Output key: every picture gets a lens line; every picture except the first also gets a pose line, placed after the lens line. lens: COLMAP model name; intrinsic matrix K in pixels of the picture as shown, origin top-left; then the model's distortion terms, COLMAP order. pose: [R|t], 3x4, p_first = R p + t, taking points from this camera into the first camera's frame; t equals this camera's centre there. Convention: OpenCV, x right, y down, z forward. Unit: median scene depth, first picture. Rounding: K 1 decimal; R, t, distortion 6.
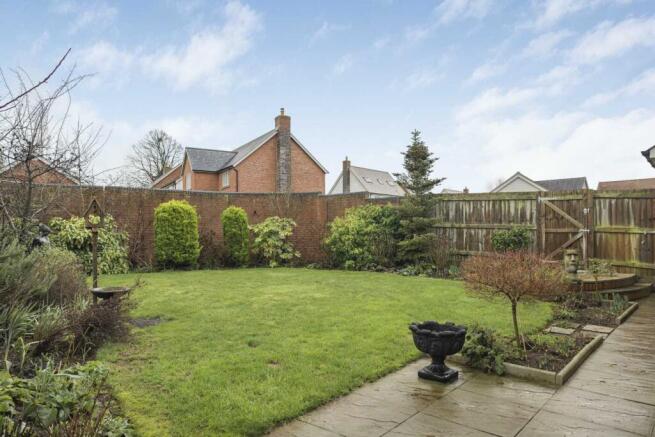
lens RADIAL K [[446.0, 0, 326.8], [0, 446.0, 228.2], [0, 0, 1]] dist [0.026982, 0.001262]
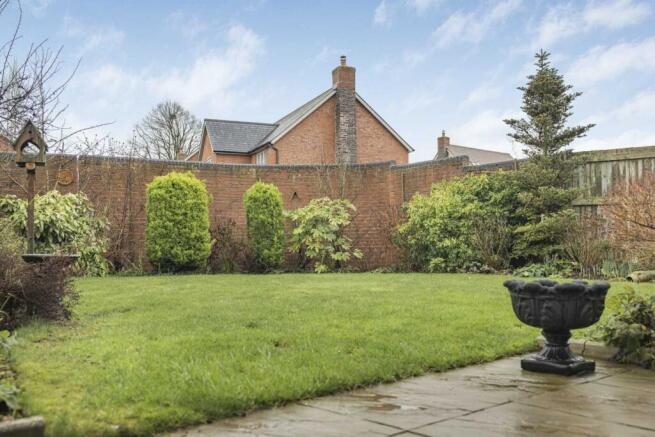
lens RADIAL K [[667.0, 0, 326.7], [0, 667.0, 220.3], [0, 0, 1]] dist [0.077396, 0.000000]
pose [[0.990967, -0.011615, -0.133605, 0.025049], [0.006341, 0.999186, -0.039833, 0.059429], [0.133959, 0.038626, 0.990234, 0.032126]]
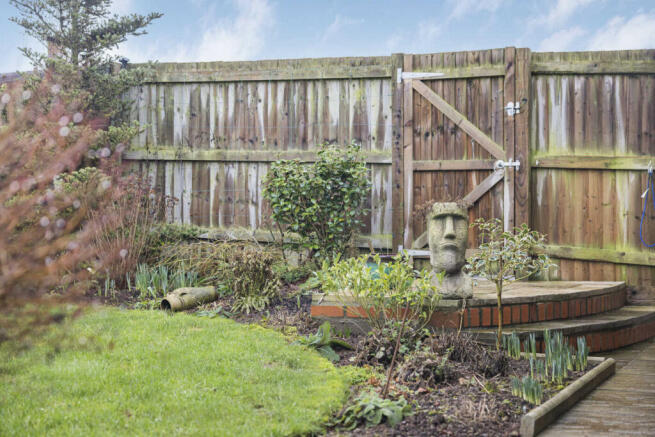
lens RADIAL K [[1013.8, 0, 325.0], [0, 1013.8, 220.6], [0, 0, 1]] dist [-0.016501, 0.000000]
pose [[0.963023, 0.010536, 0.269212, 0.195150], [-0.012168, 0.999916, 0.004396, 0.043241], [-0.269143, -0.007509, 0.963071, 0.238597]]
